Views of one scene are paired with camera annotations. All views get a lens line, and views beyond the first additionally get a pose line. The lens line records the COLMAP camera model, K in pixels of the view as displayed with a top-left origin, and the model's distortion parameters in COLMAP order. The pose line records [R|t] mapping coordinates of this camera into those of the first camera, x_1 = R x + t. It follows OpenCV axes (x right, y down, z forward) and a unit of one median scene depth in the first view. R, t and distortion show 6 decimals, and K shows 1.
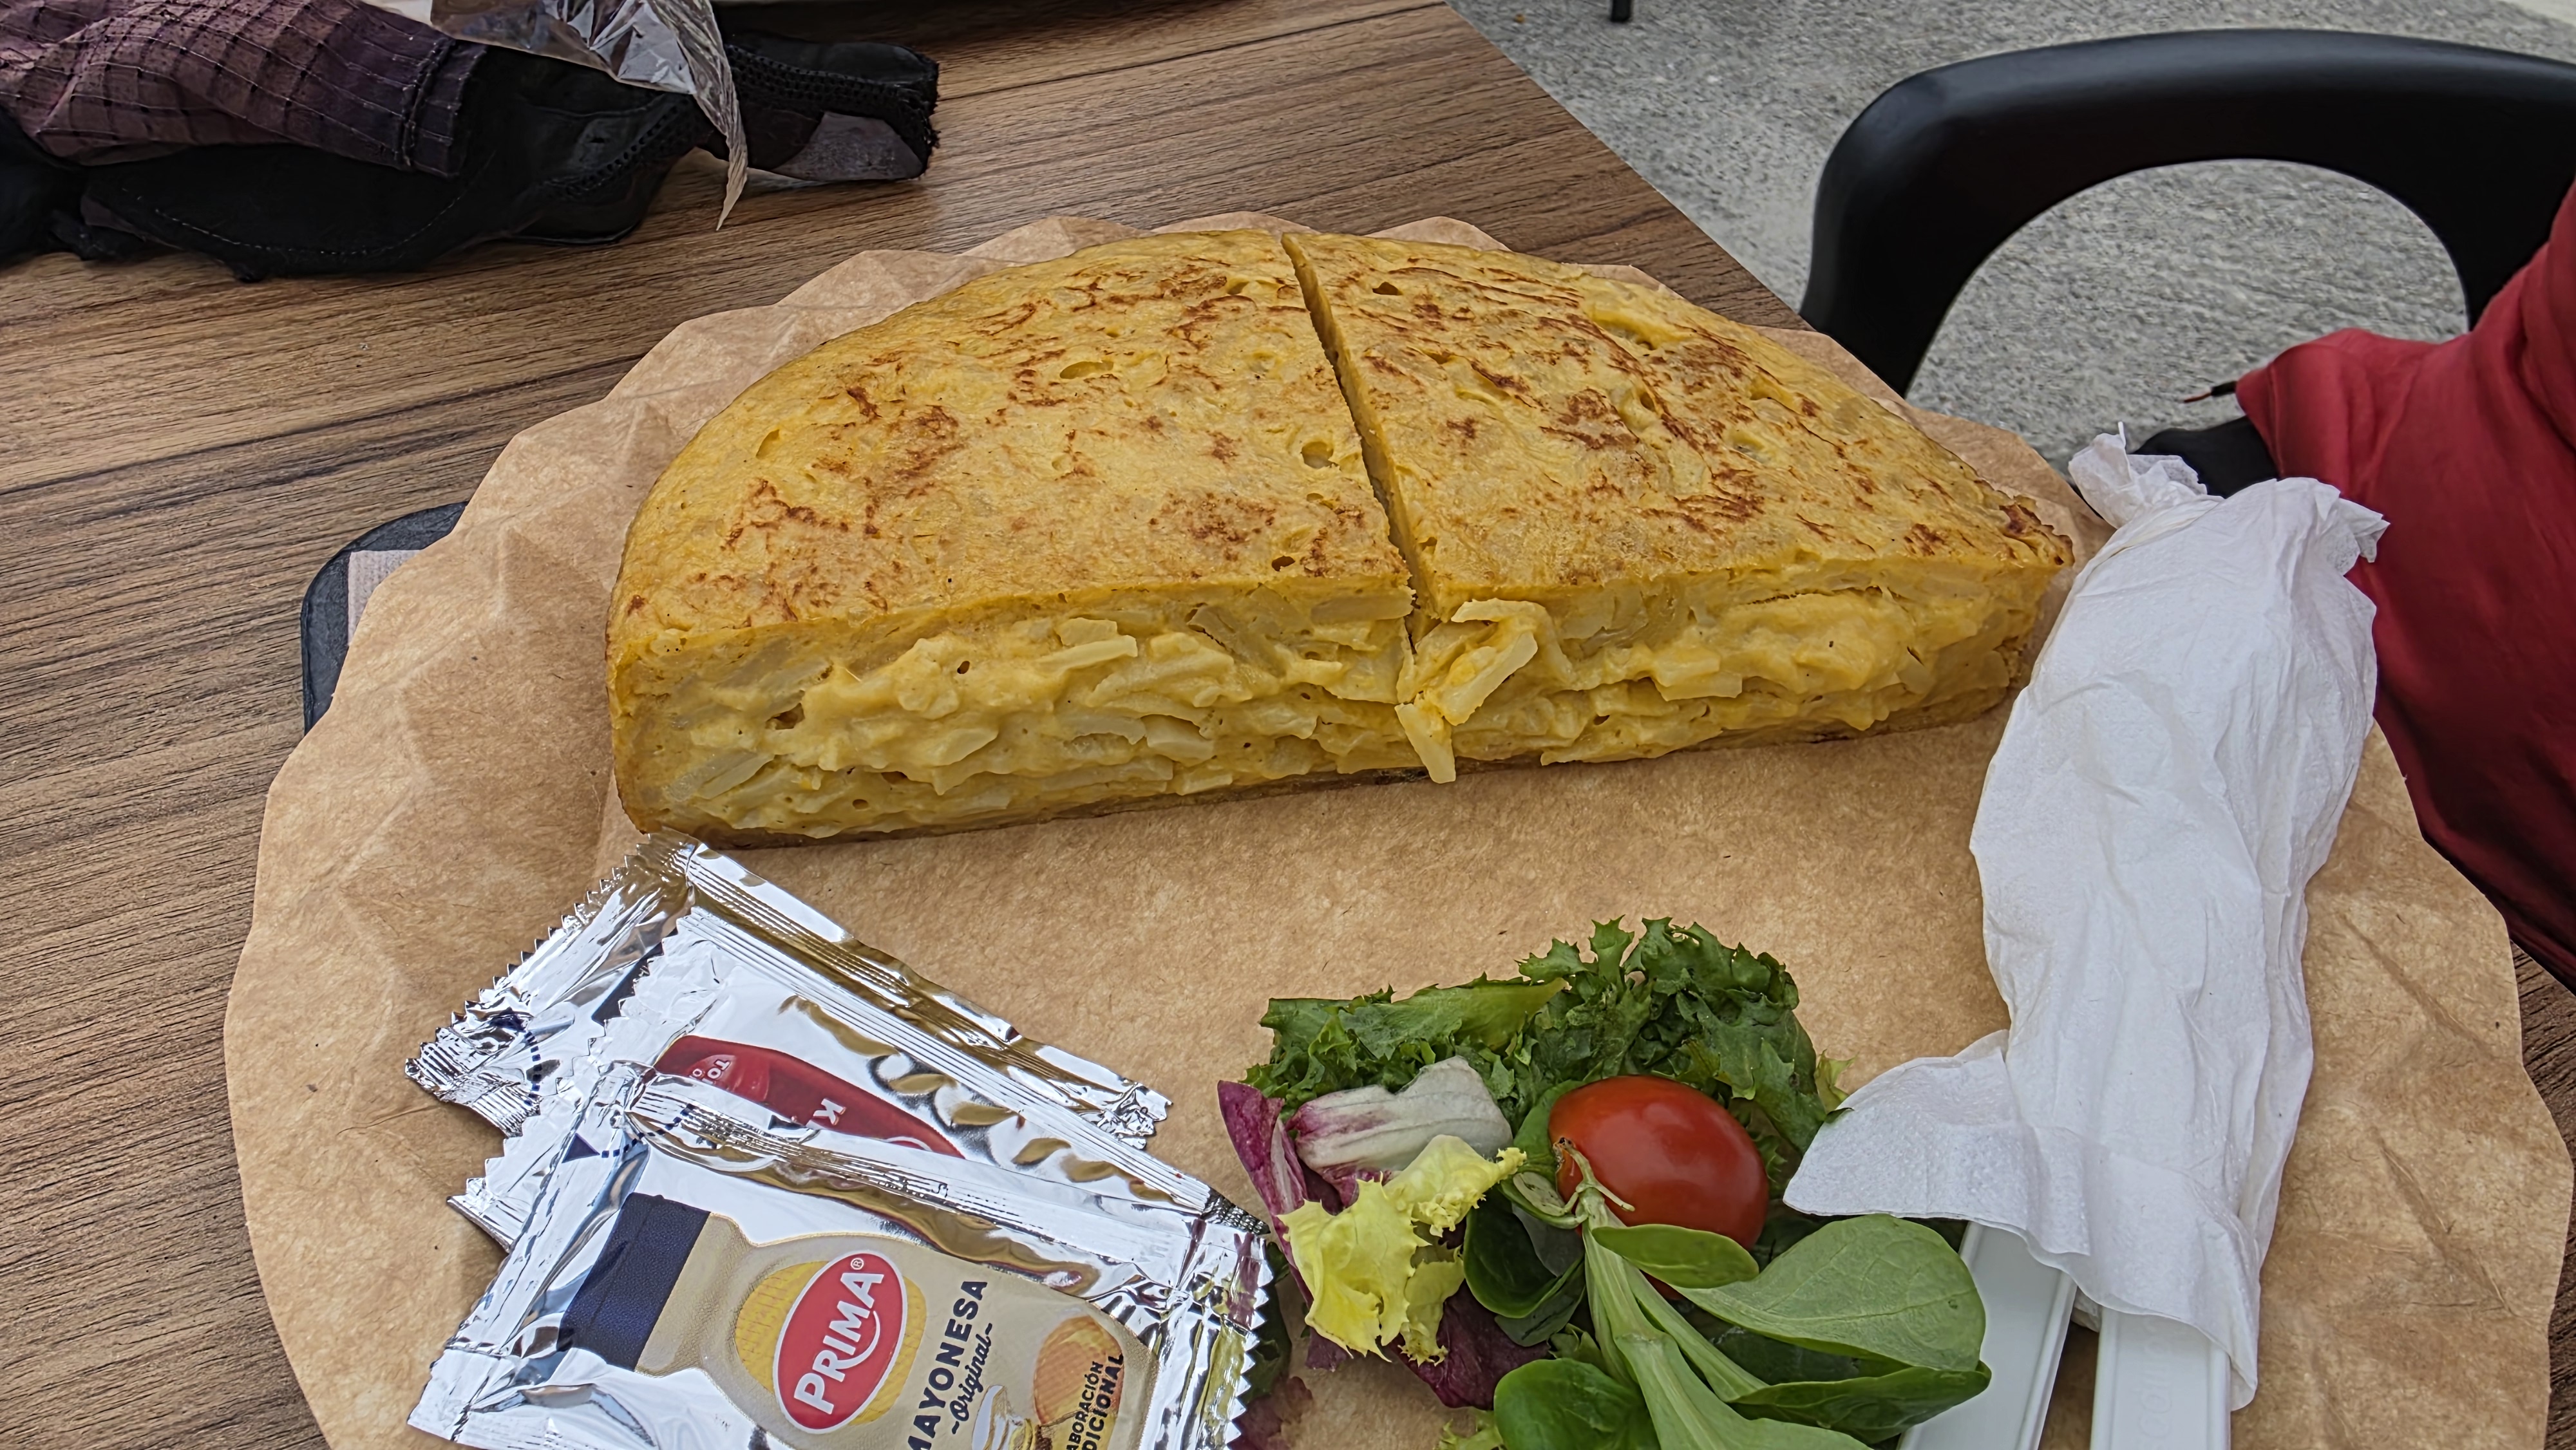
lens RADIAL K [[1929.7, 0, 1286.7], [0, 1929.7, 721.7], [0, 0, 1]] dist [0.002828, 0.003532]
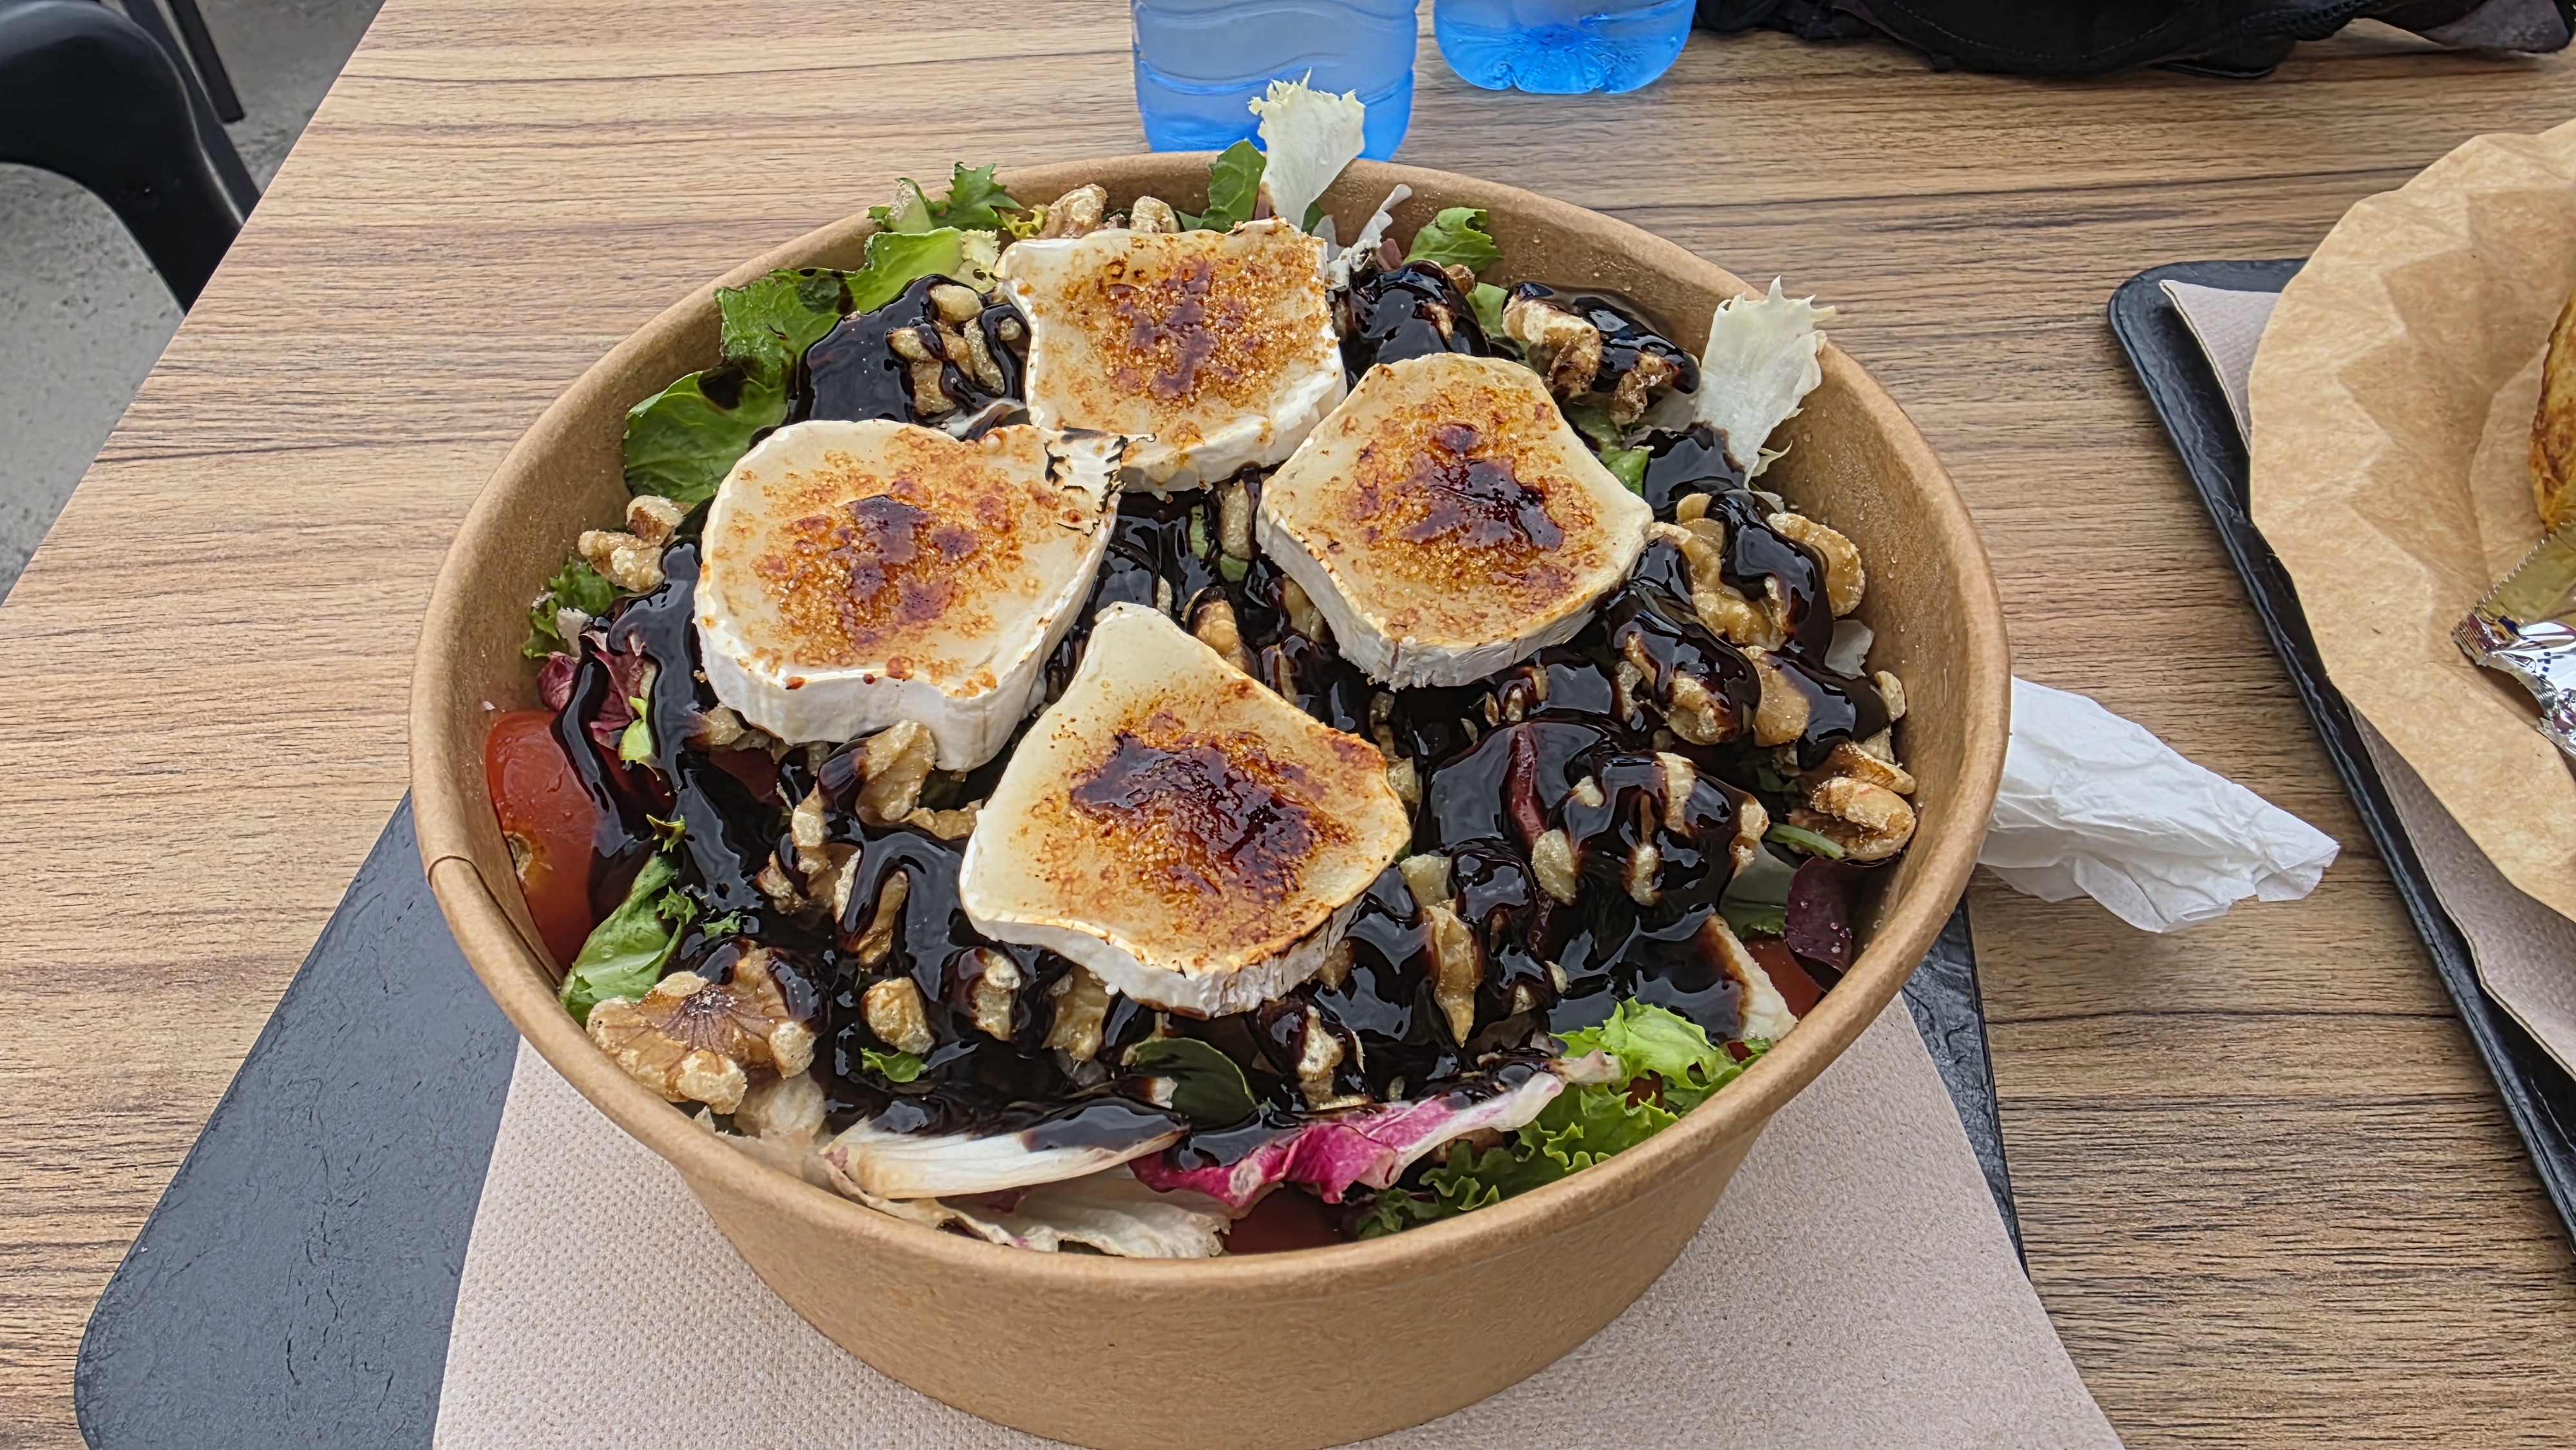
lens RADIAL K [[1929.7, 0, 1288.7], [0, 1929.7, 729.4], [0, 0, 1]] dist [0.002828, 0.003532]
pose [[0.891959, 0.250865, -0.376134, -0.376158], [-0.241127, 0.967698, 0.073606, 0.192993], [0.382449, 0.025043, 0.923637, -0.274825]]
